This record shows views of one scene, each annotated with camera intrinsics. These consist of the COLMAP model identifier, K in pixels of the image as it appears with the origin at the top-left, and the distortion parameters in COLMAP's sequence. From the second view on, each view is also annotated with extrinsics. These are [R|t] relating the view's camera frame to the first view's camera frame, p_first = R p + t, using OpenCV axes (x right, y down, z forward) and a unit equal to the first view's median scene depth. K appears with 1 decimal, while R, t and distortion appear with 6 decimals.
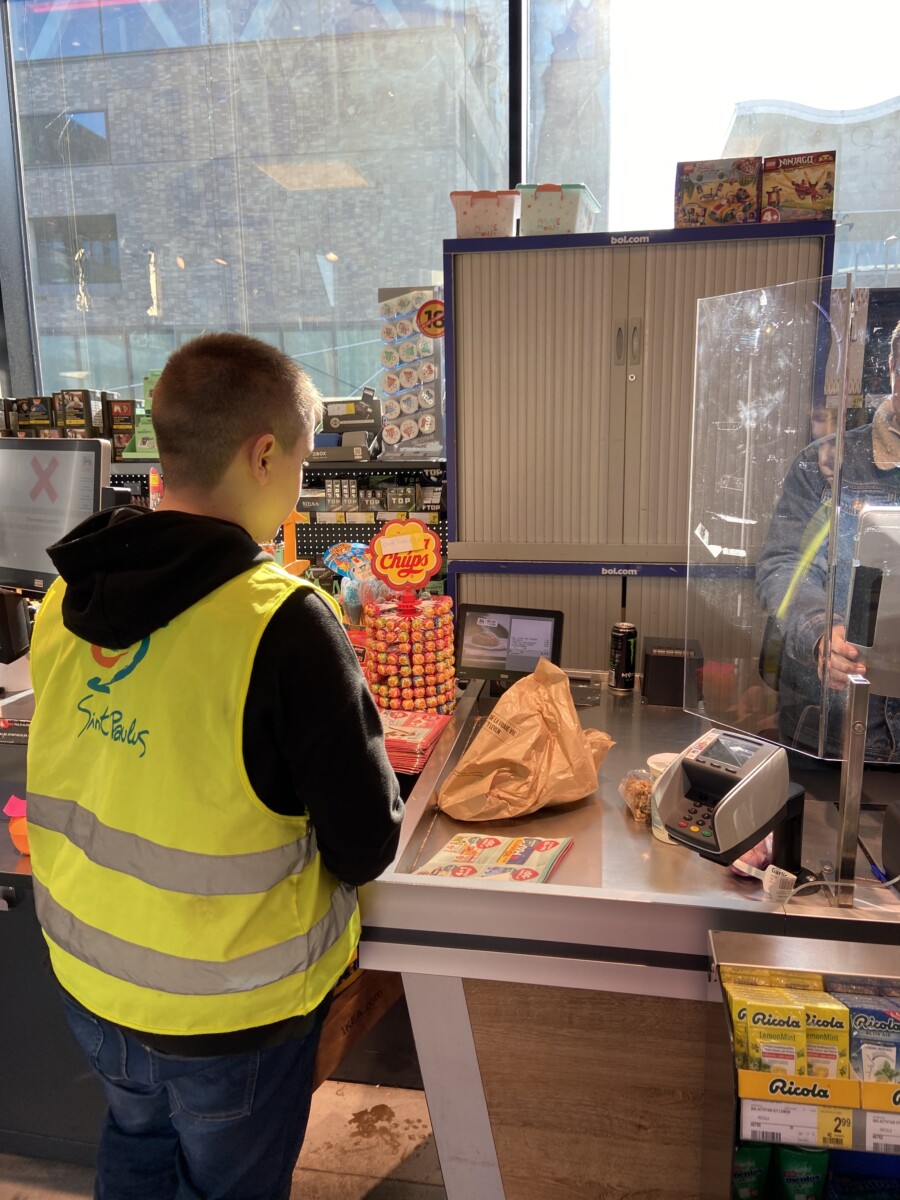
lens RADIAL K [[903.7, 0, 450.5], [0, 903.7, 616.0], [0, 0, 1]] dist [0.089538, -0.133541]
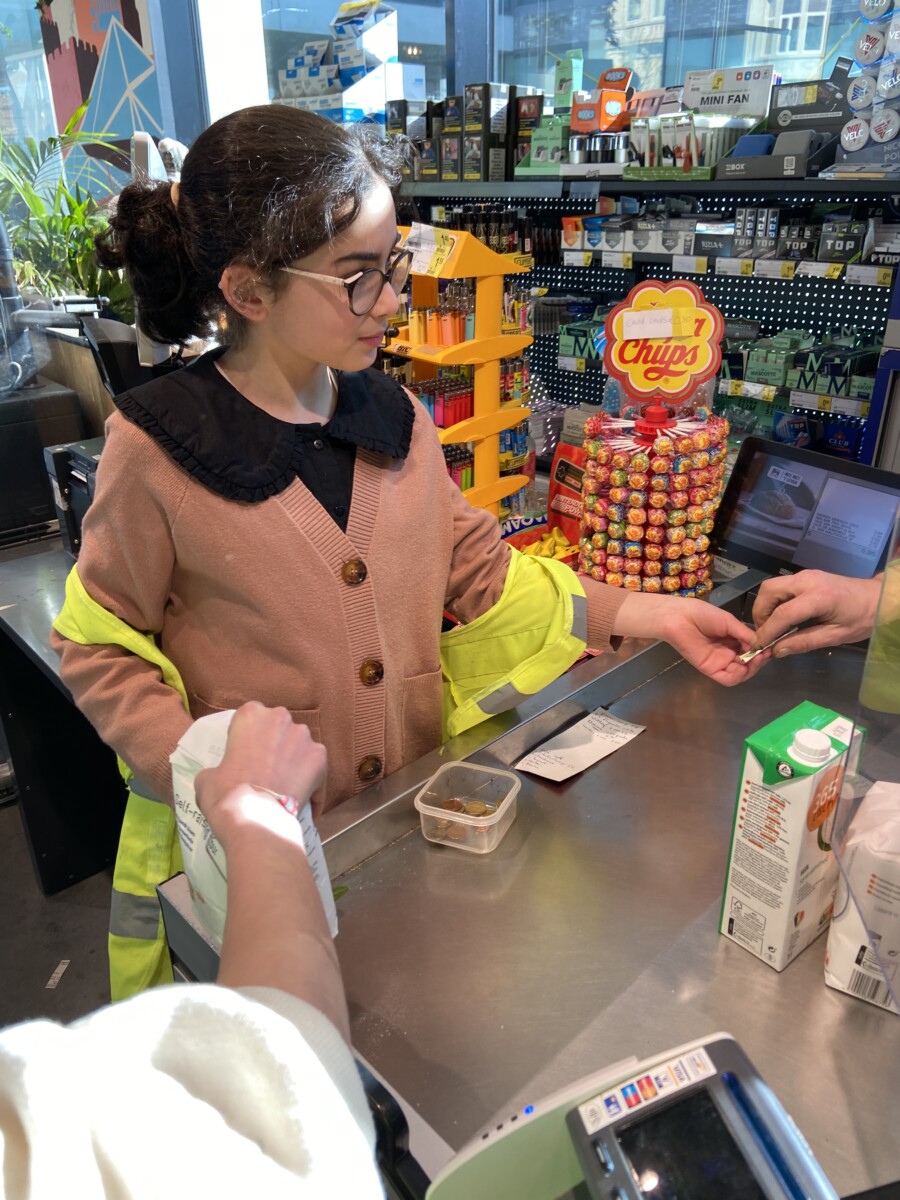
lens RADIAL K [[880.7, 0, 450.0], [0, 880.7, 600.0], [0, 0, 1]] dist [0.087452, -0.115586]
pose [[0.790267, 0.269123, -0.550500, 0.147498], [-0.114920, 0.947543, 0.298254, -0.045190], [0.601889, -0.172437, 0.779740, 0.284133]]
